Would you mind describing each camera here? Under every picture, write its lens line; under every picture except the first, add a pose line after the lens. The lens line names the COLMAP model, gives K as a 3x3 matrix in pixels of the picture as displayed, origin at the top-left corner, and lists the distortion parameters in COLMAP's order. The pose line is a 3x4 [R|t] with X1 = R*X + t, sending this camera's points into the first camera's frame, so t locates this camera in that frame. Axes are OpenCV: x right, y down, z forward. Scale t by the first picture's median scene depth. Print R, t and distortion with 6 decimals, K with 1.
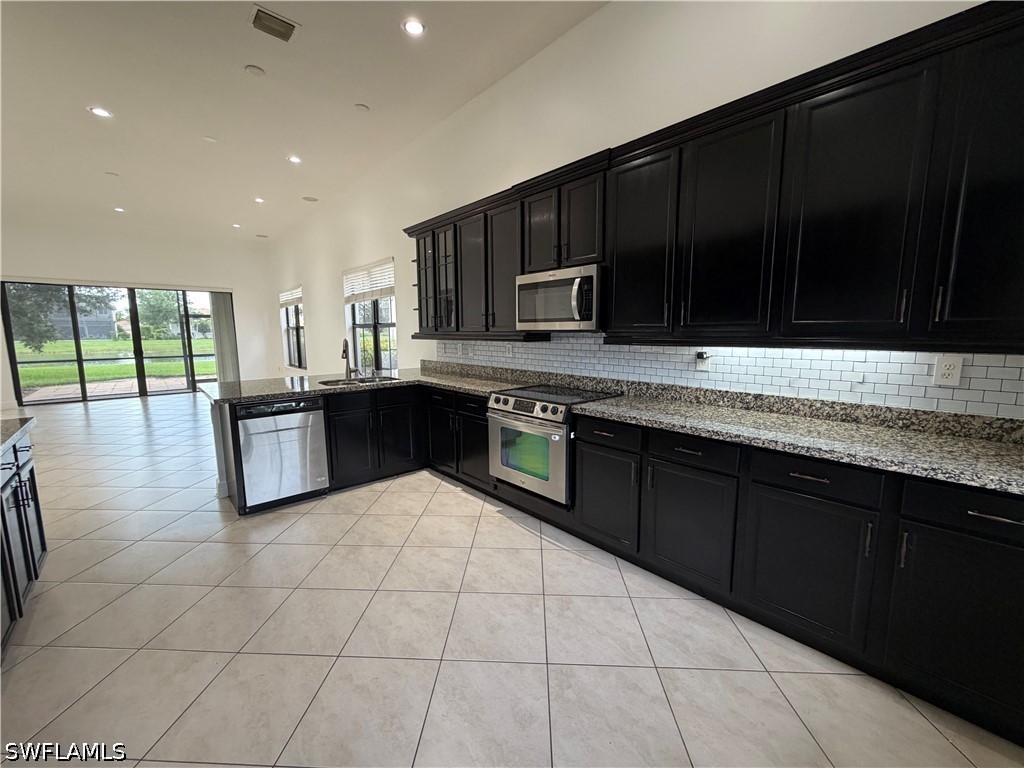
lens RADIAL K [[405.6, 0, 504.9], [0, 405.6, 381.2], [0, 0, 1]] dist [-0.001585, 0.000511]
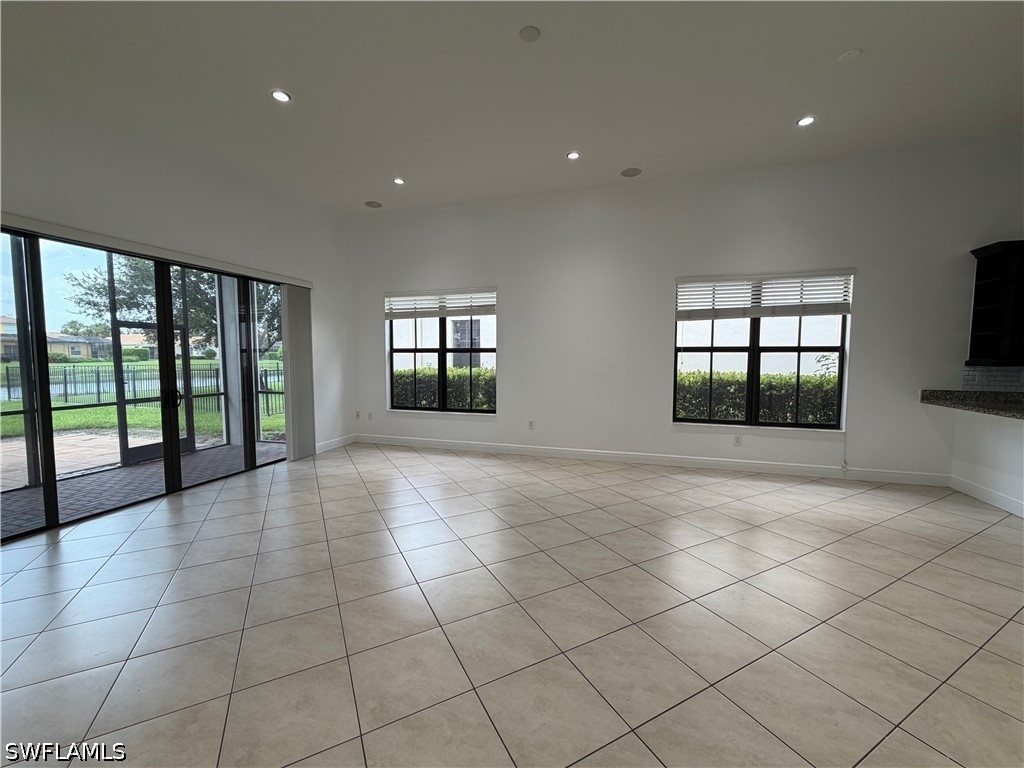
lens RADIAL K [[405.6, 0, 510.4], [0, 405.6, 384.8], [0, 0, 1]] dist [-0.001585, 0.000511]
pose [[0.862000, -0.029053, 0.506076, -0.554570], [0.056498, 0.997642, -0.038958, -0.032559], [-0.503751, 0.062174, 0.861609, 0.277198]]
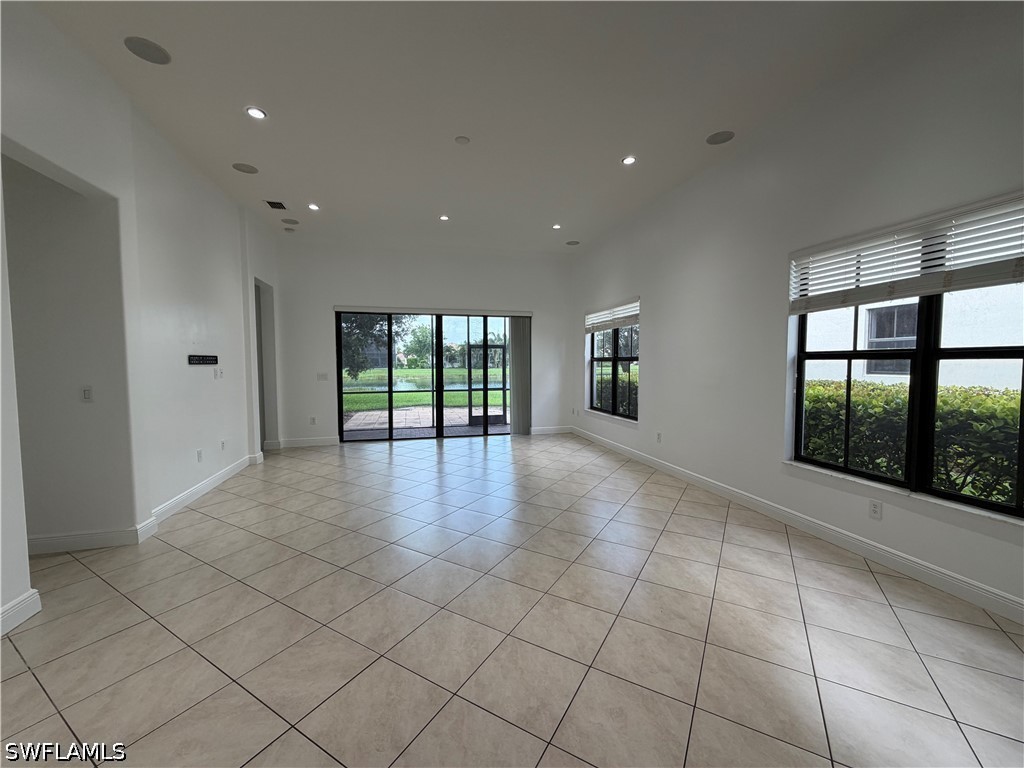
lens RADIAL K [[405.6, 0, 509.5], [0, 405.6, 381.8], [0, 0, 1]] dist [-0.001585, 0.000511]
pose [[0.883994, 0.024597, -0.466852, -0.250111], [-0.058775, 0.996539, -0.058788, -0.028147], [0.463790, 0.079407, 0.882380, 0.204597]]
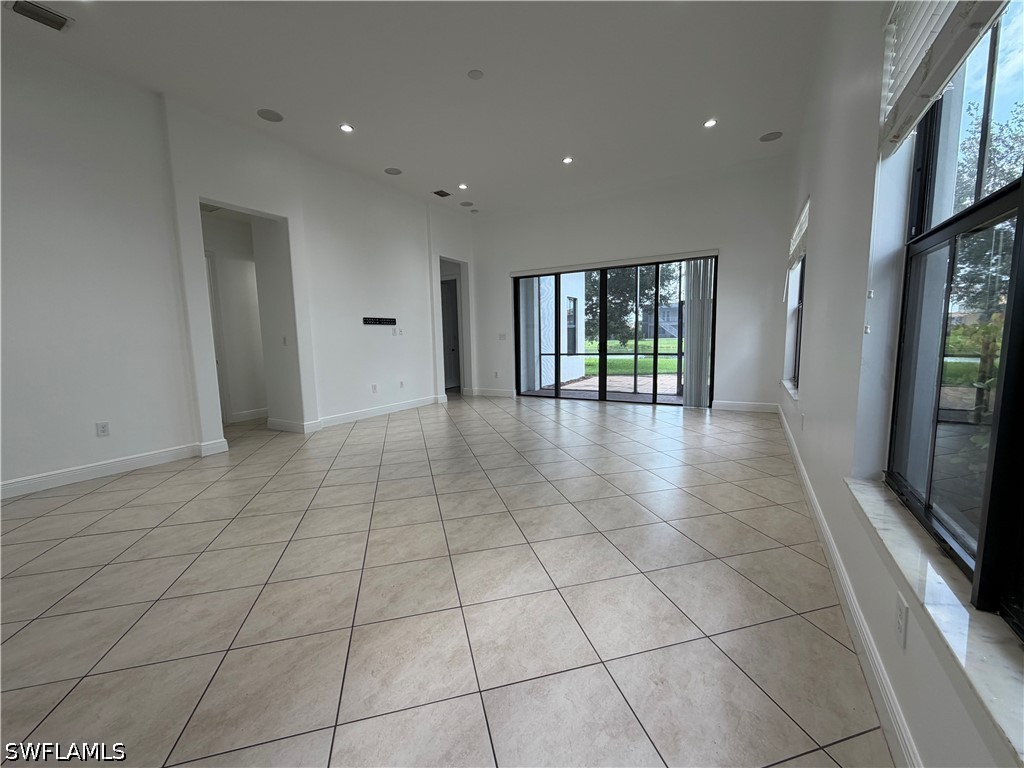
lens RADIAL K [[405.6, 0, 511.8], [0, 405.6, 382.9], [0, 0, 1]] dist [-0.001585, 0.000511]
pose [[0.309354, 0.105209, -0.945109, -0.122549], [-0.098260, 0.992078, 0.078275, -0.032224], [0.945857, 0.068652, 0.317241, 0.393151]]
